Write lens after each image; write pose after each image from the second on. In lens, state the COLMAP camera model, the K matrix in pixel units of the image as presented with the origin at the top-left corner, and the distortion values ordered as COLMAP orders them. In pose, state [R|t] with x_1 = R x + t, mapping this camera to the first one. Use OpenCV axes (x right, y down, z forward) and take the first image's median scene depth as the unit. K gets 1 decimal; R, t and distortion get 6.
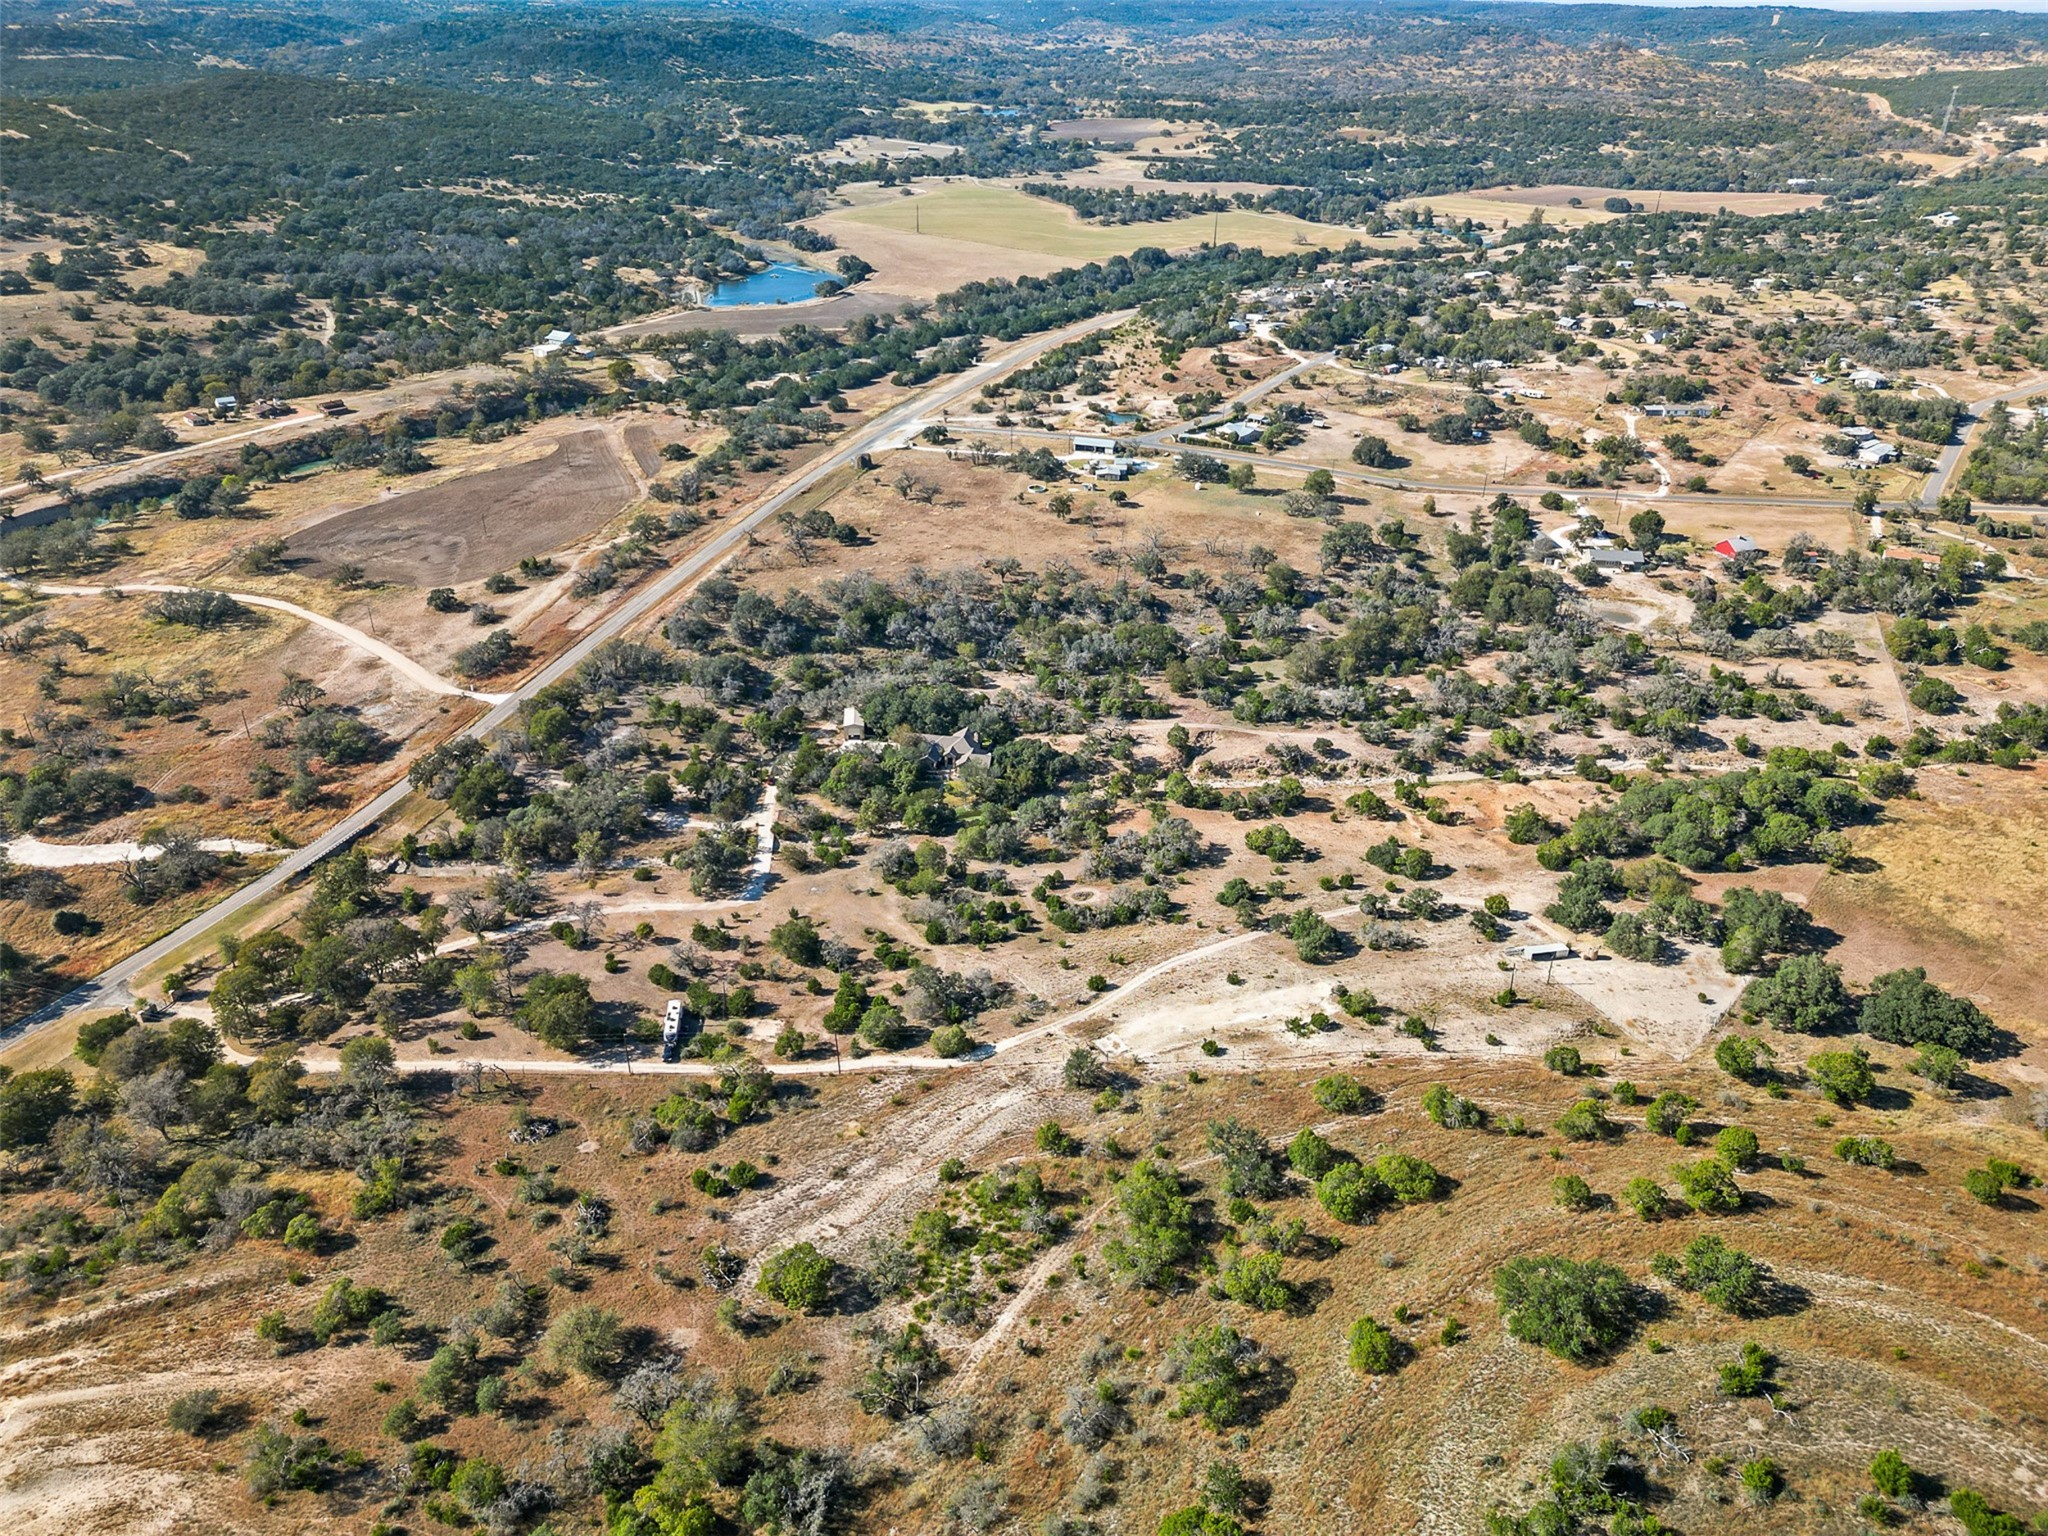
lens RADIAL K [[1452.5, 0, 1019.3], [0, 1452.5, 776.2], [0, 0, 1]] dist [0.071963, -0.069626]
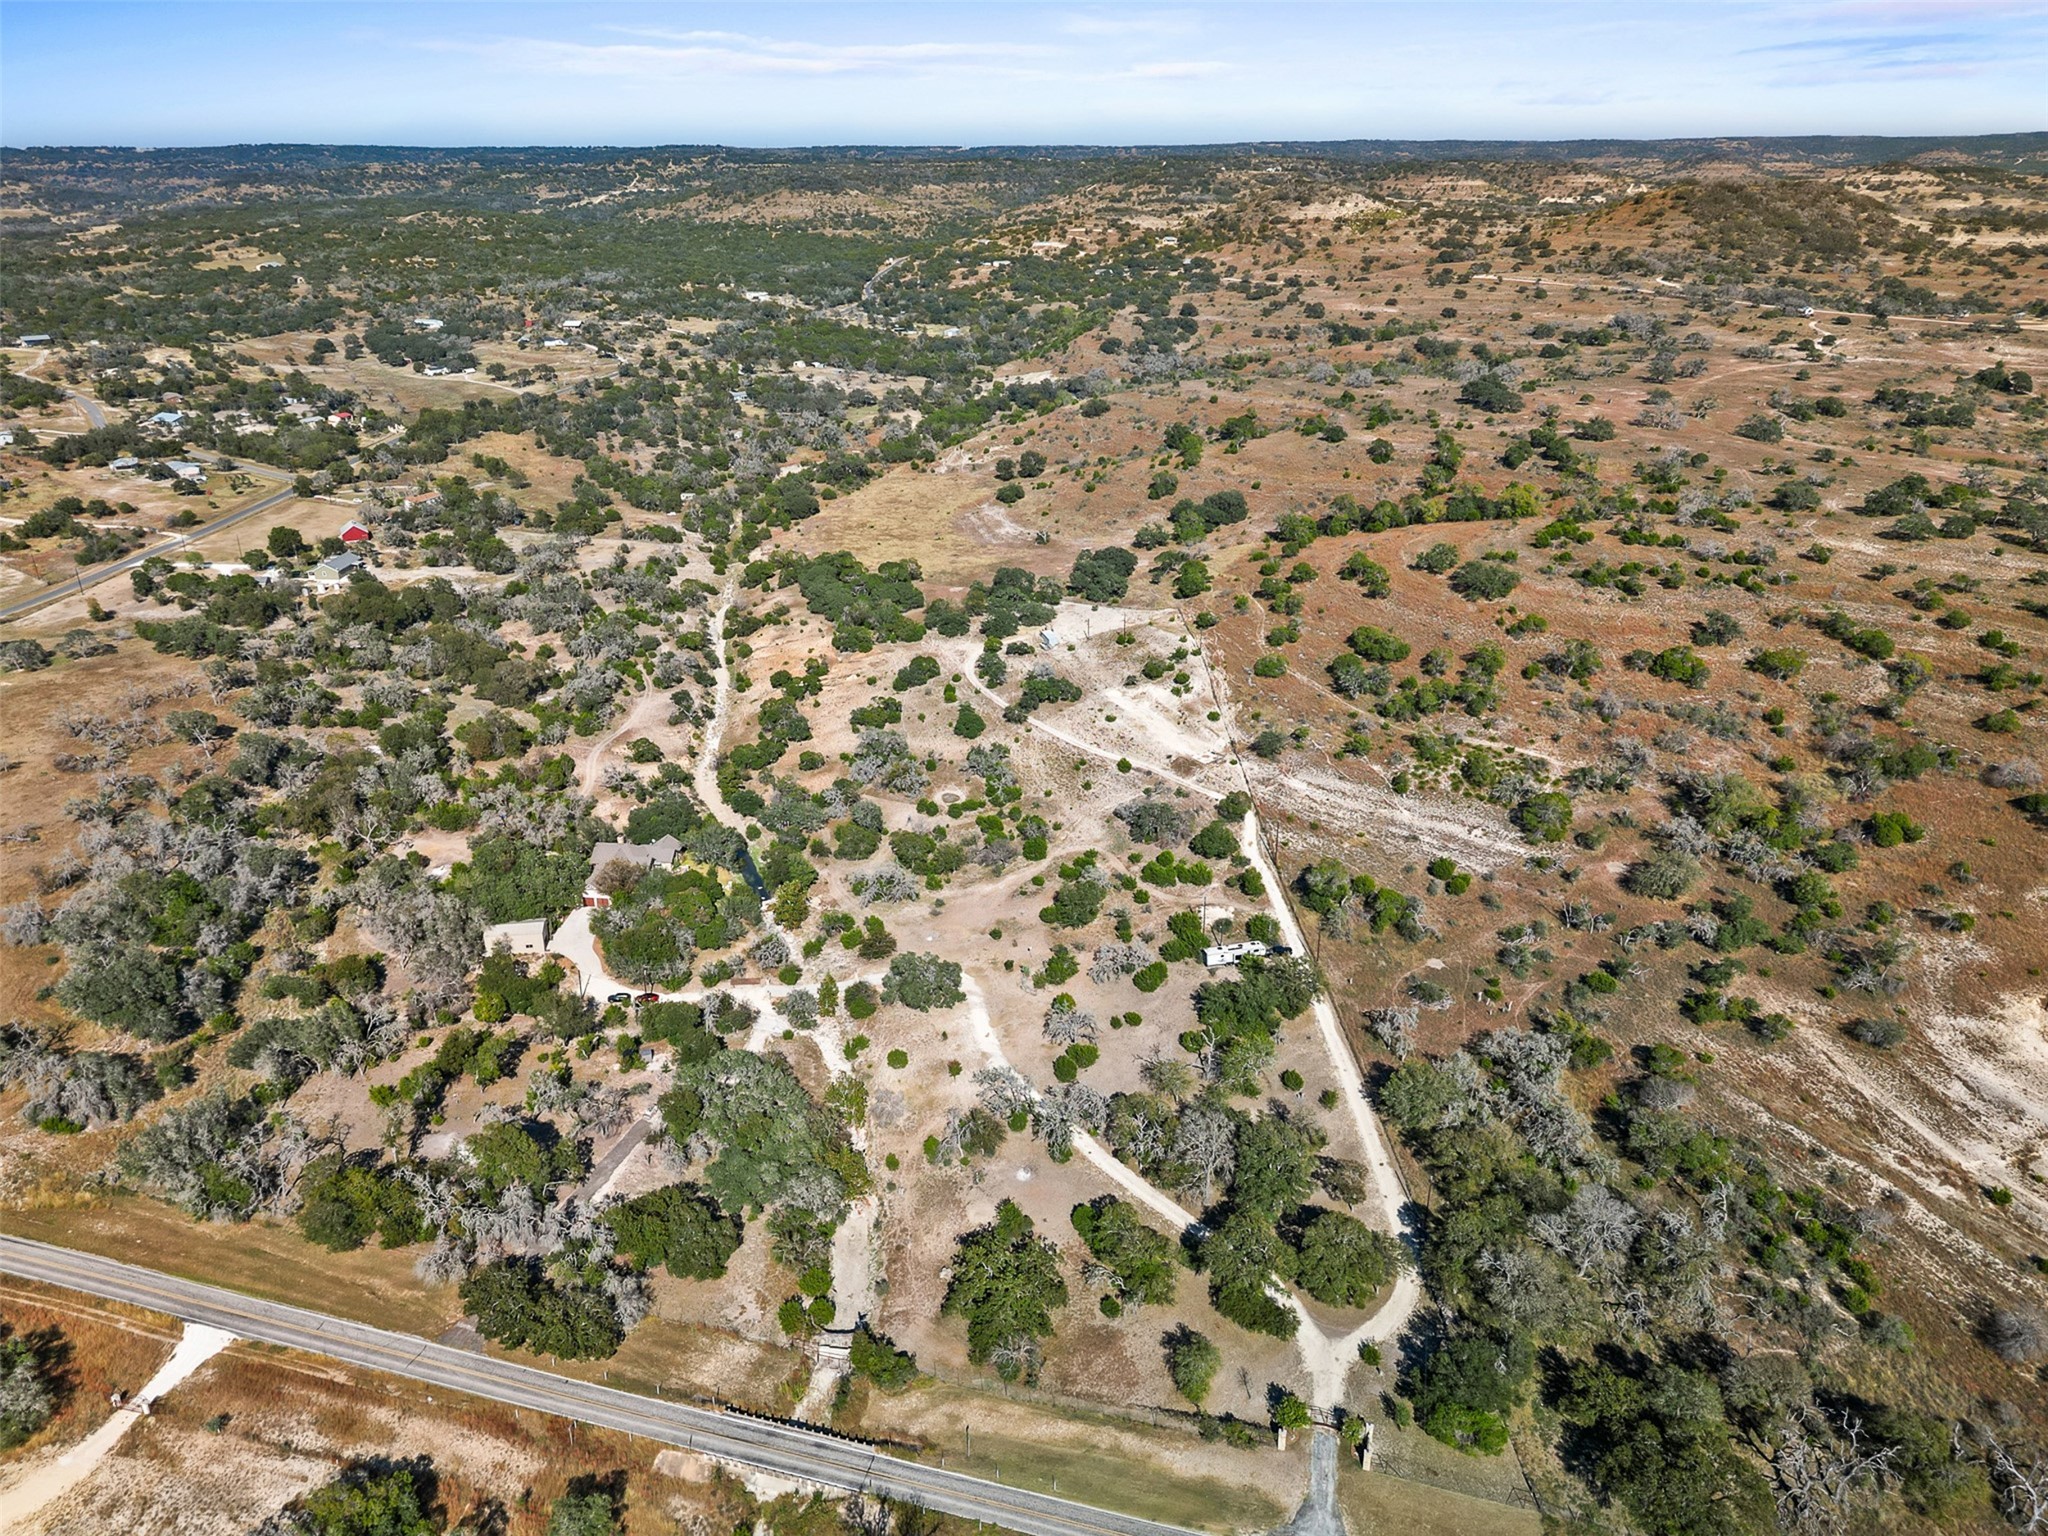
lens RADIAL K [[1403.2, 0, 973.8], [0, 1403.2, 836.2], [0, 0, 1]] dist [0.062830, -0.057233]
pose [[-0.047016, -0.448697, 0.892447, -1.020073], [0.481923, 0.772388, 0.413724, -0.357850], [-0.874951, 0.449542, 0.179922, 0.945553]]
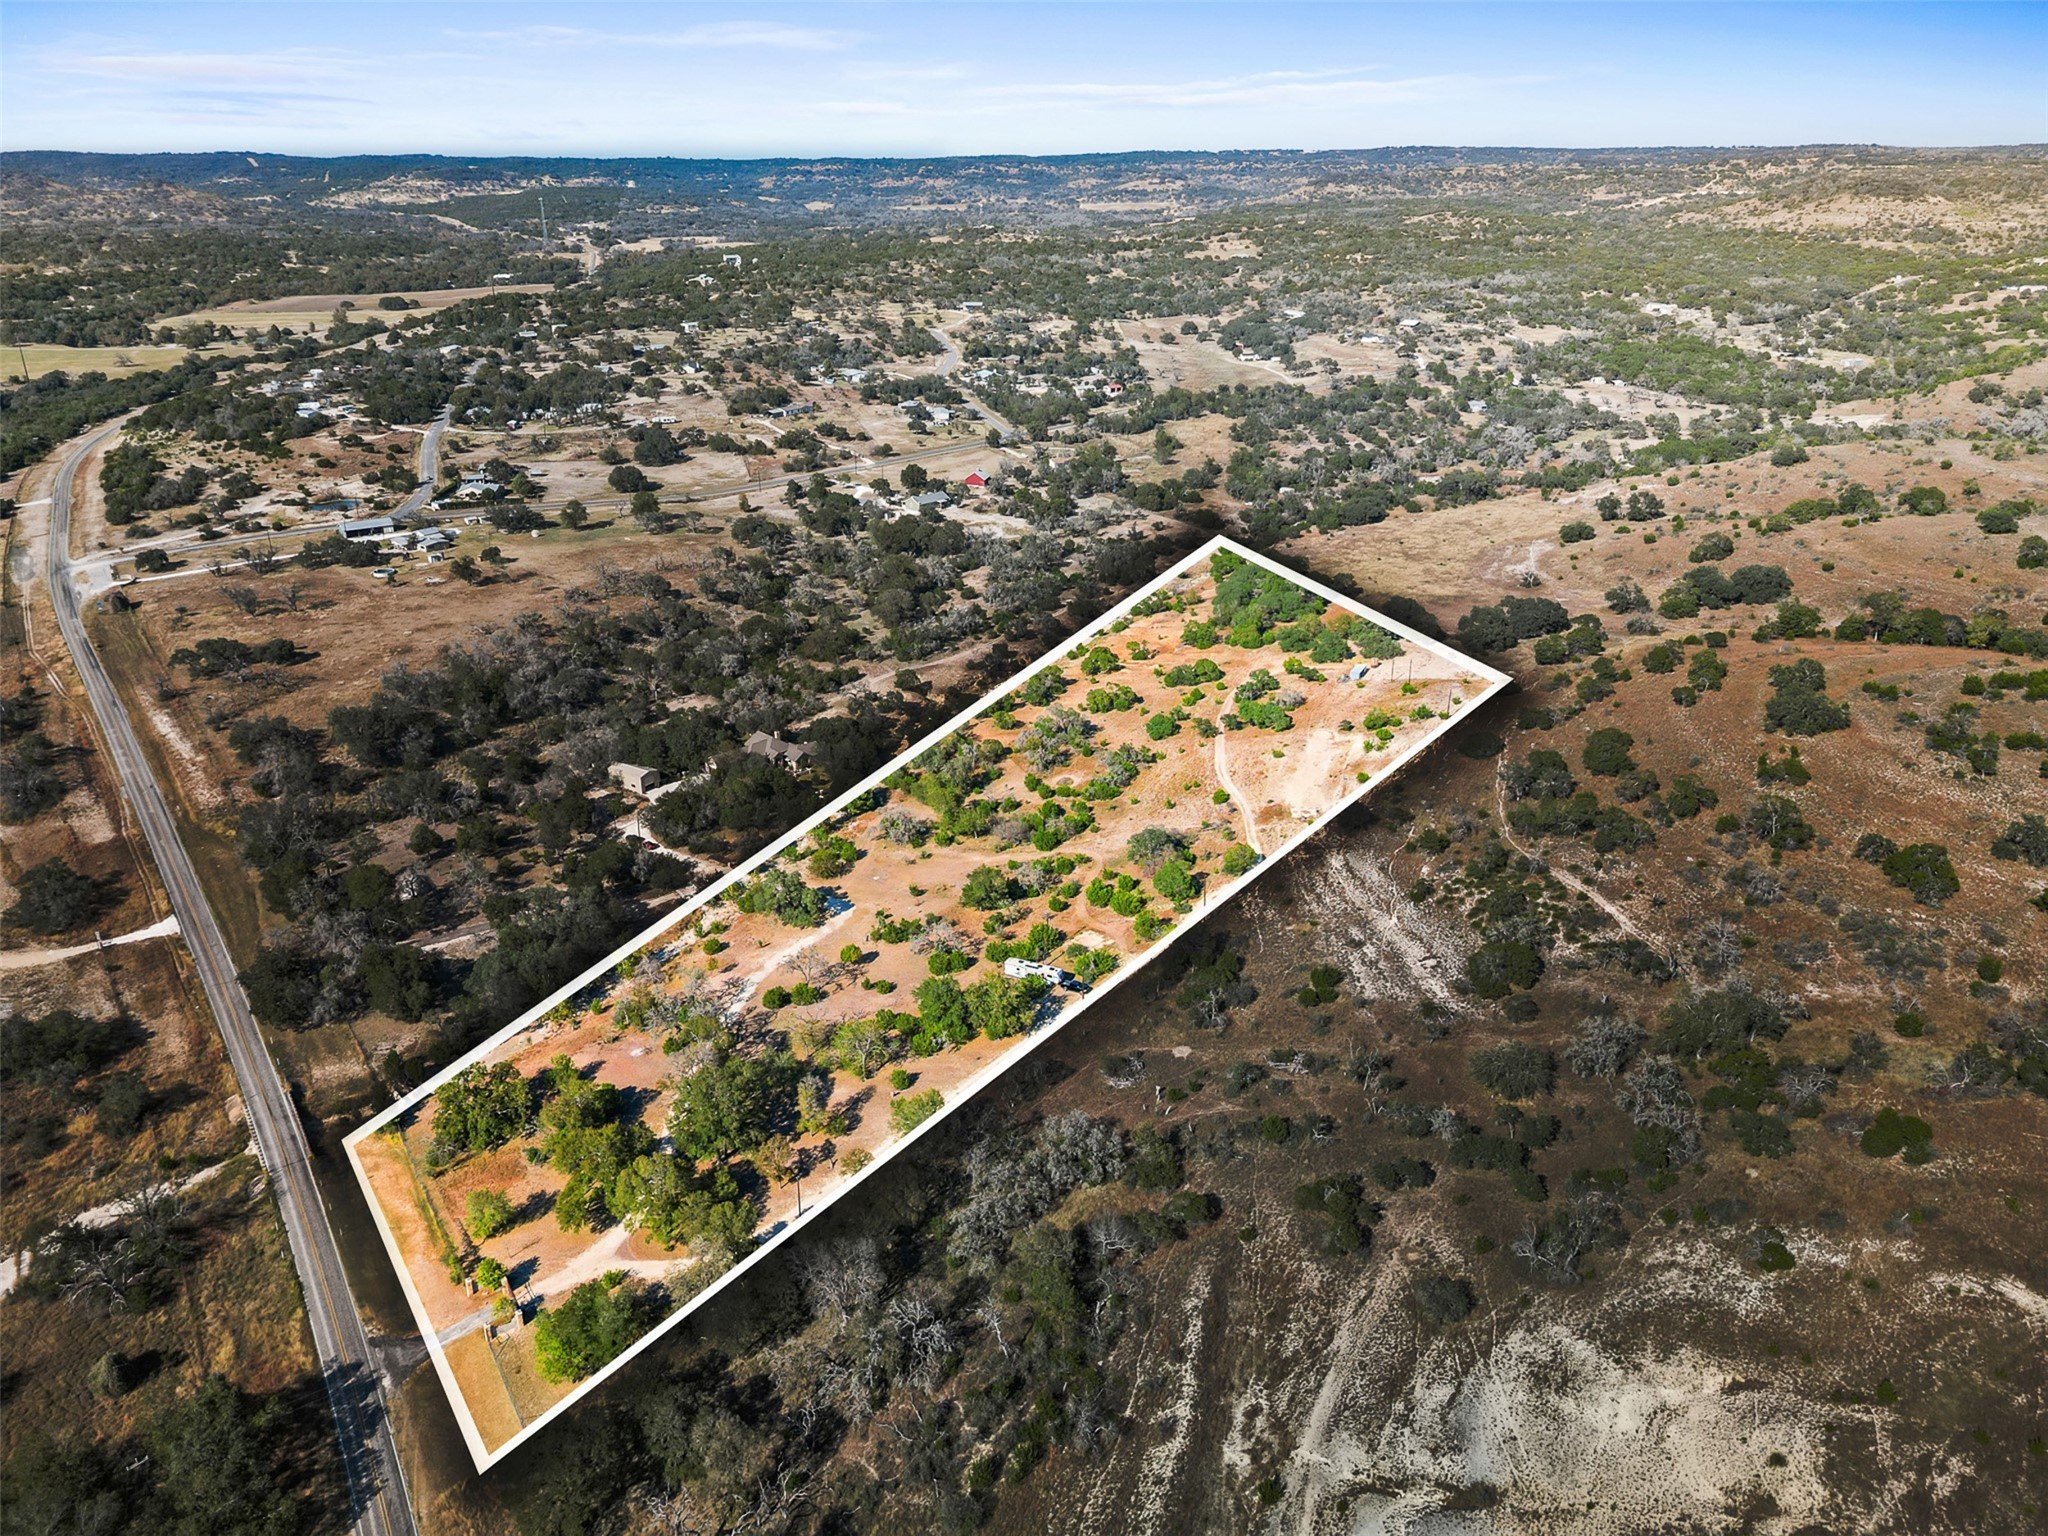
lens RADIAL K [[1452.5, 0, 1019.3], [0, 1452.5, 776.2], [0, 0, 1]] dist [0.071963, -0.069626]
pose [[0.600256, -0.326056, 0.730329, -0.881308], [0.389280, 0.916776, 0.089346, -0.034440], [-0.698680, 0.230672, 0.677228, 0.343995]]
